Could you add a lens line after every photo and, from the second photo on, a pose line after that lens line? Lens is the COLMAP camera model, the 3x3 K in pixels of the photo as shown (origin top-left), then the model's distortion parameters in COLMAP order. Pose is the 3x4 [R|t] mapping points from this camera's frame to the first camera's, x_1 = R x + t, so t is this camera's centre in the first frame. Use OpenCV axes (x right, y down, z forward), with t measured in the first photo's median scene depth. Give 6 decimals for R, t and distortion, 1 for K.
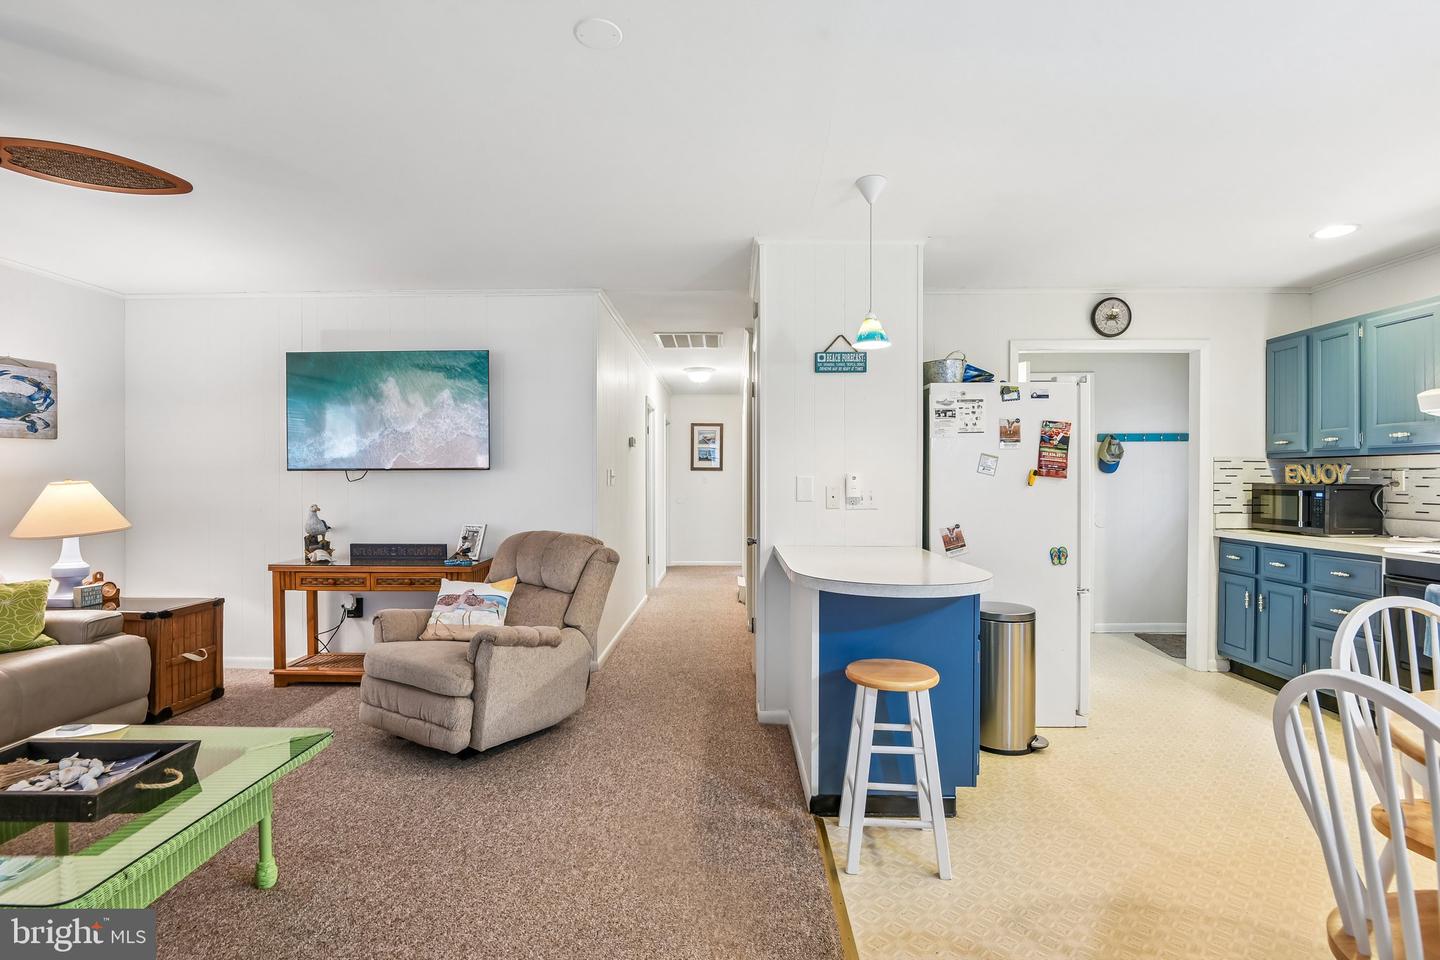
lens RADIAL K [[682.2, 0, 722.1], [0, 682.2, 482.9], [0, 0, 1]] dist [-0.003423, -0.016448]
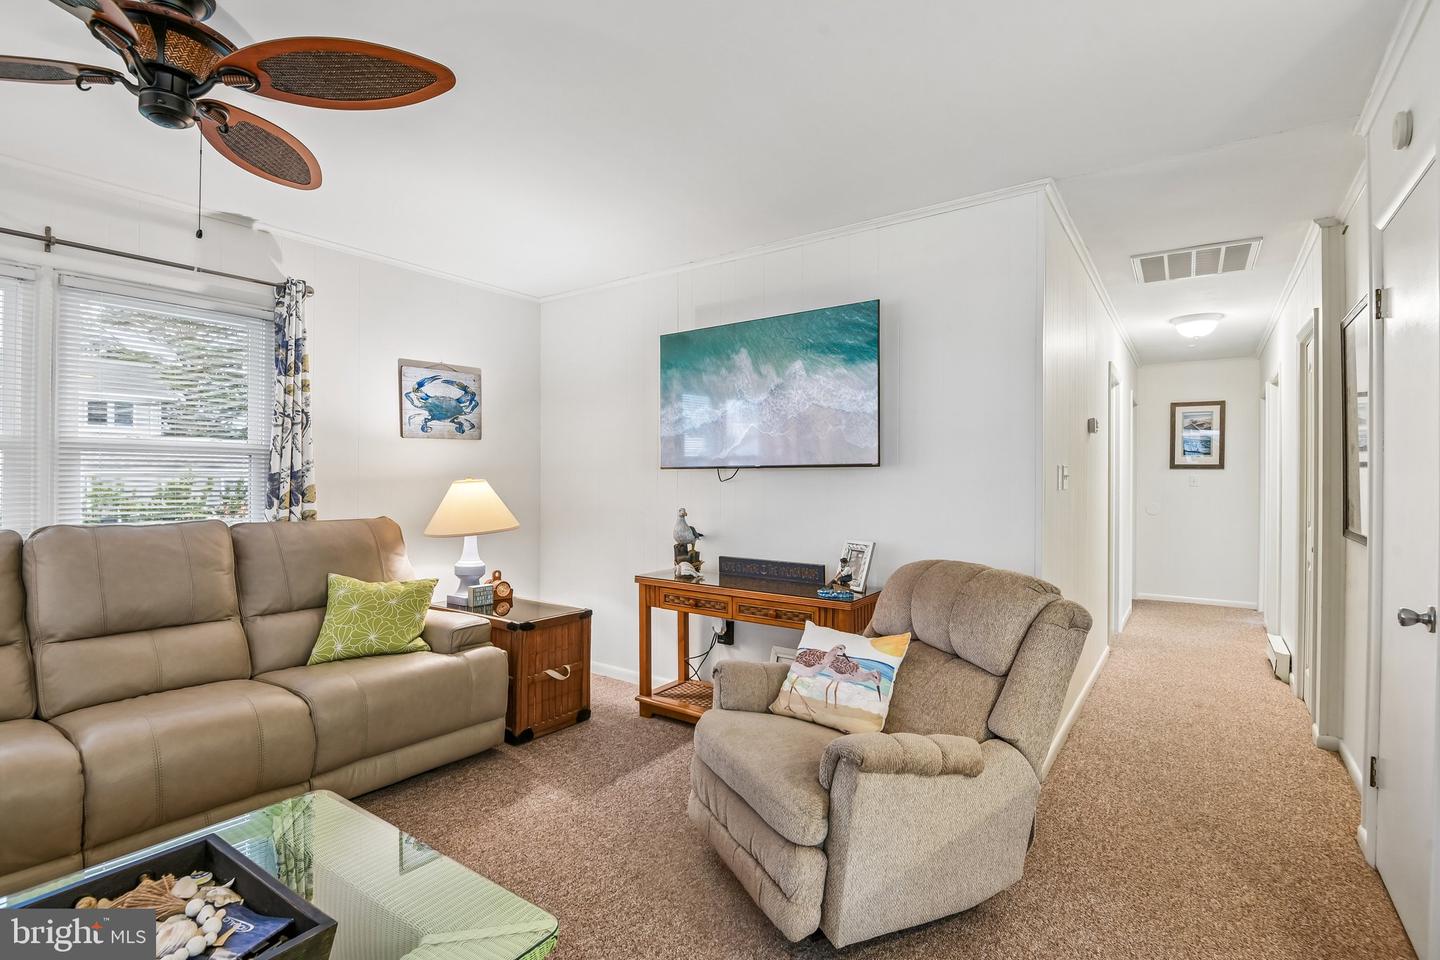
lens RADIAL K [[682.2, 0, 722.1], [0, 682.2, 482.9], [0, 0, 1]] dist [-0.003423, -0.016448]
pose [[0.827952, 0.006815, -0.560758, -0.084005], [-0.007539, 0.999971, 0.001020, -0.001332], [0.560748, 0.003383, 0.827979, 0.344434]]
